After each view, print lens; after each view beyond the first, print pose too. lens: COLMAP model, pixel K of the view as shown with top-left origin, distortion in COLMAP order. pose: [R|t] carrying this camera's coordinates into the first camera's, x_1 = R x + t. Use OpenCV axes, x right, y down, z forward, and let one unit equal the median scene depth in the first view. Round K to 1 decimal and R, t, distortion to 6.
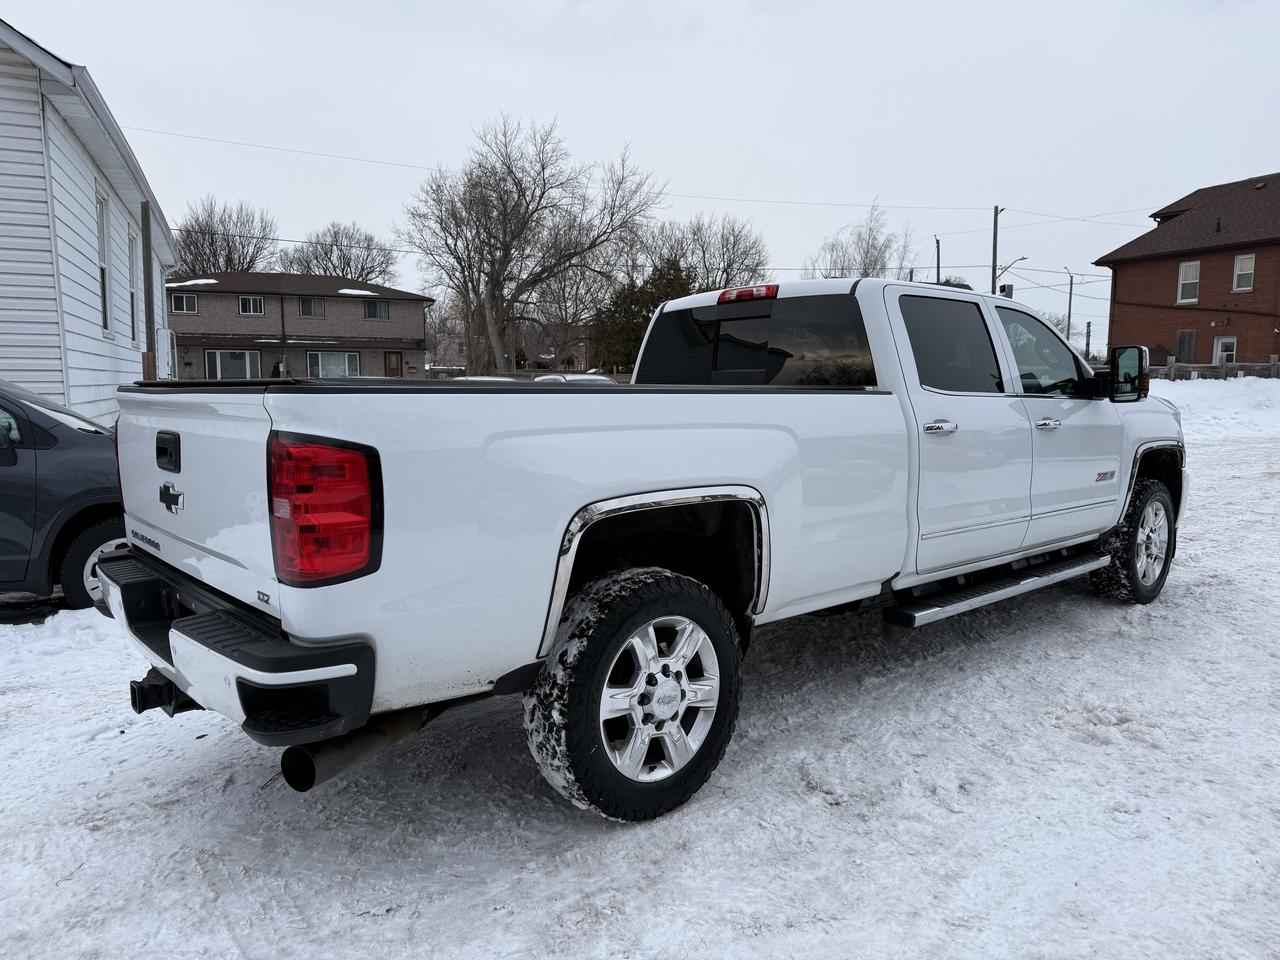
lens RADIAL K [[913.4, 0, 641.8], [0, 913.4, 472.8], [0, 0, 1]] dist [0.065701, -0.079999]
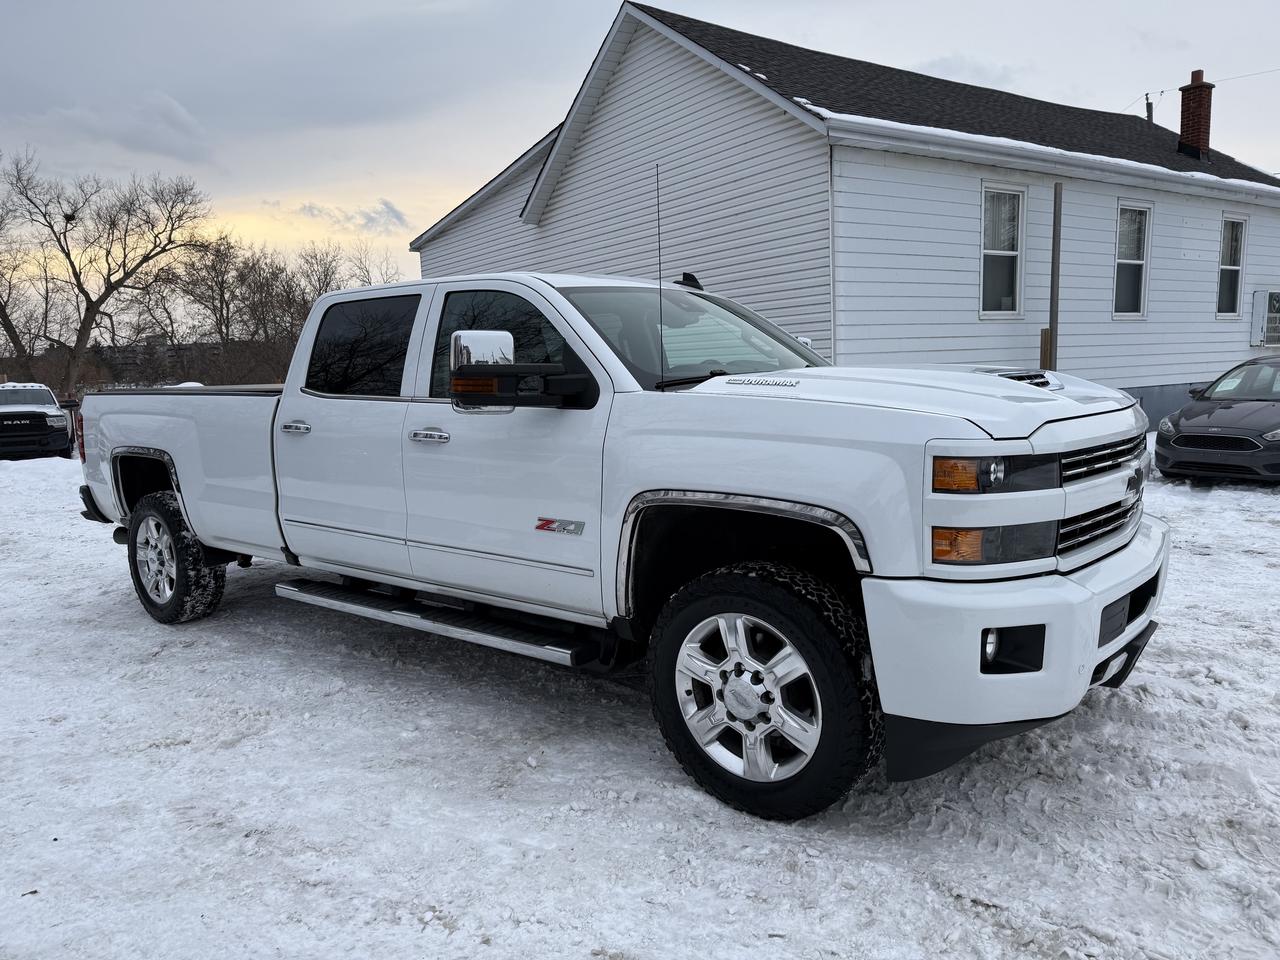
lens RADIAL K [[907.5, 0, 633.4], [0, 907.5, 482.8], [0, 0, 1]] dist [0.068719, -0.089613]
pose [[0.139800, 0.115402, -0.983432, 1.338192], [-0.060610, 0.992320, 0.107828, -0.115548], [0.988323, 0.044532, 0.145721, 1.138745]]
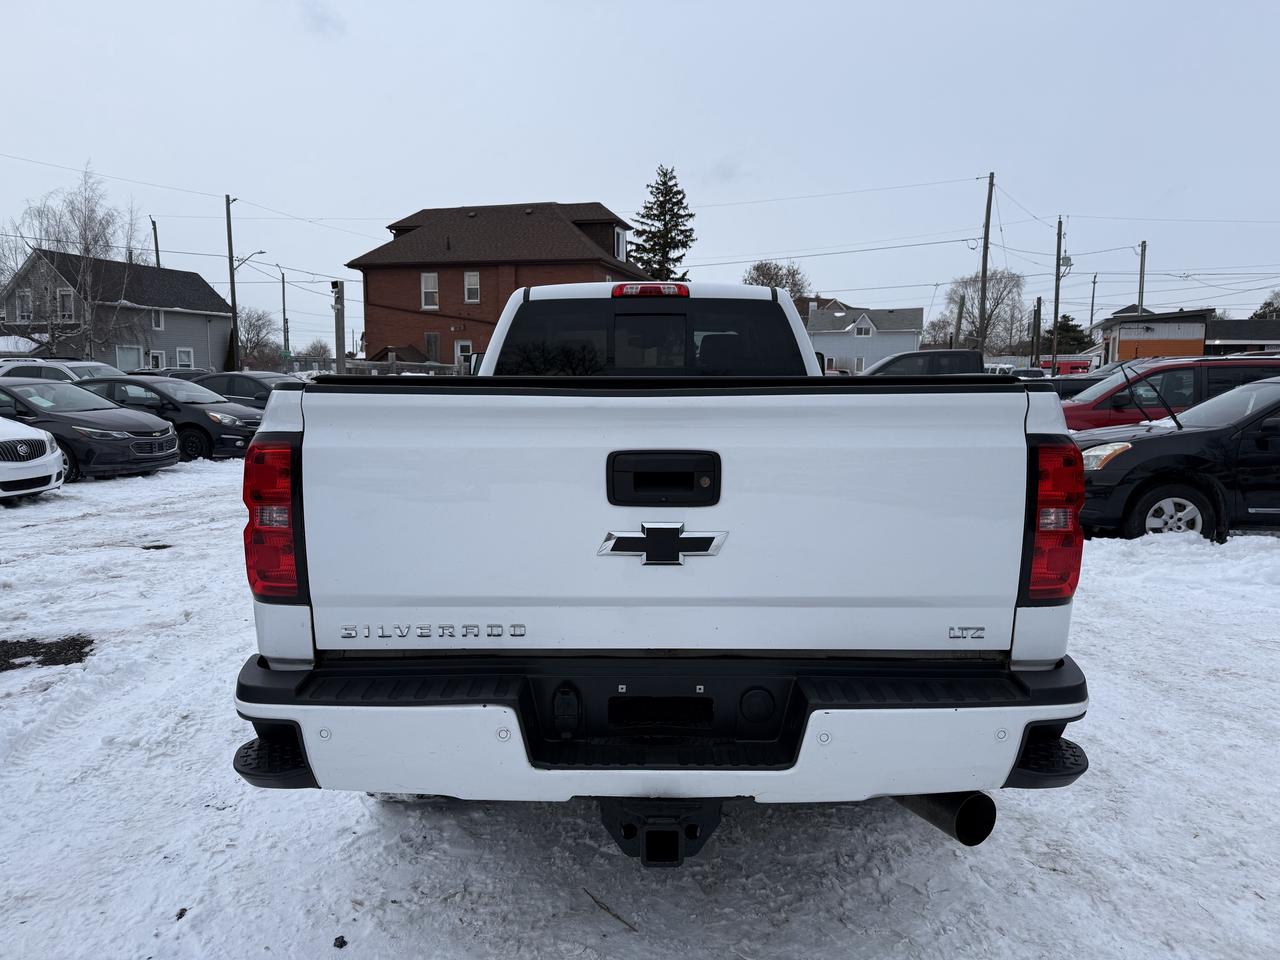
lens RADIAL K [[913.4, 0, 641.8], [0, 913.4, 472.8], [0, 0, 1]] dist [0.065701, -0.079999]
pose [[0.674012, -0.070655, 0.735334, -0.077633], [0.066212, 0.997187, 0.035125, -0.003468], [-0.735747, 0.025013, 0.676794, 0.038269]]
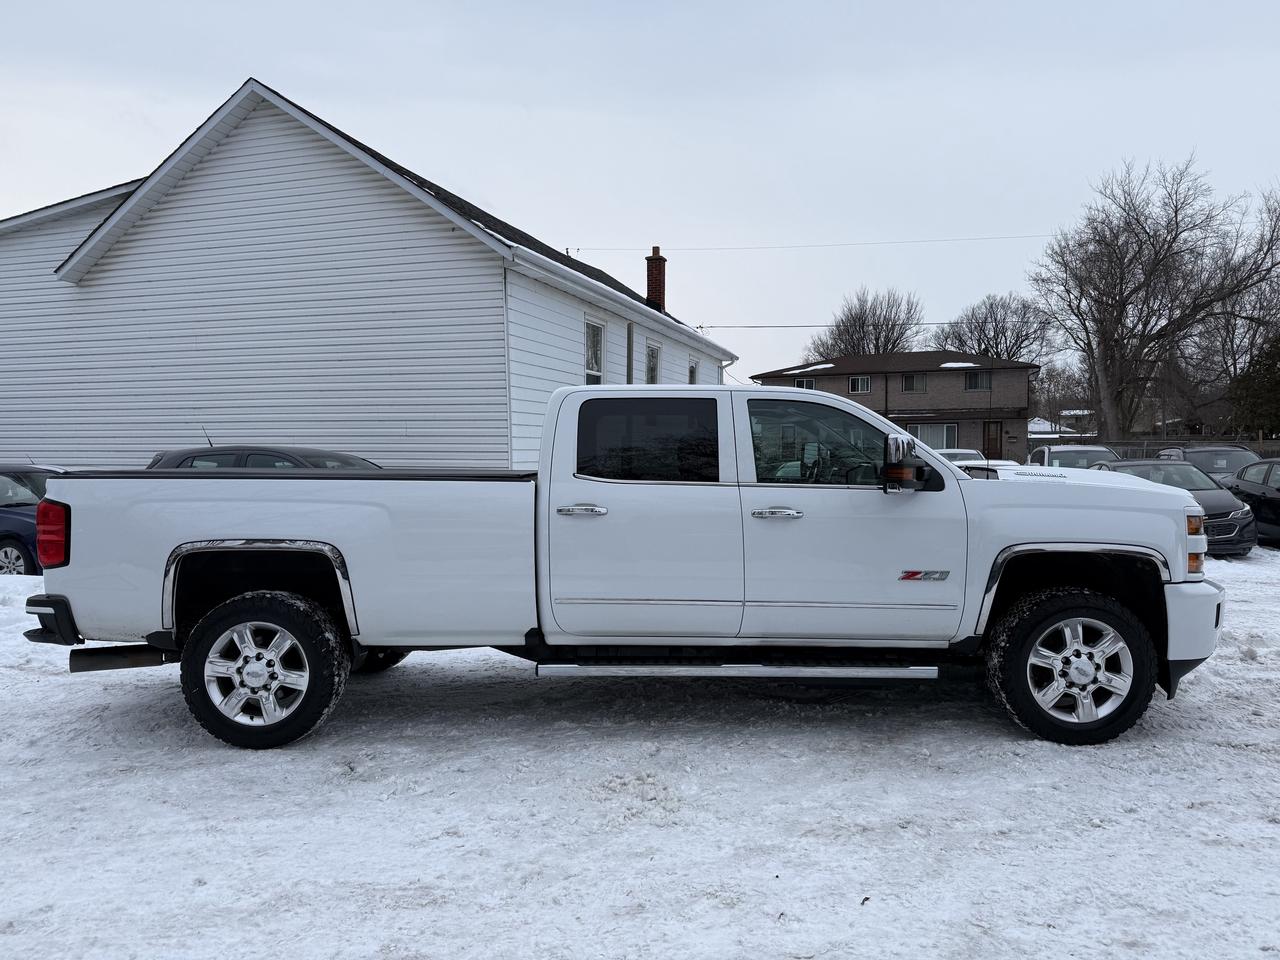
lens RADIAL K [[913.4, 0, 641.8], [0, 913.4, 472.8], [0, 0, 1]] dist [0.065701, -0.079999]
pose [[0.738770, 0.011364, -0.673862, 1.064338], [-0.060794, 0.996905, -0.049837, -0.040123], [0.671211, 0.077785, 0.737174, 0.169123]]
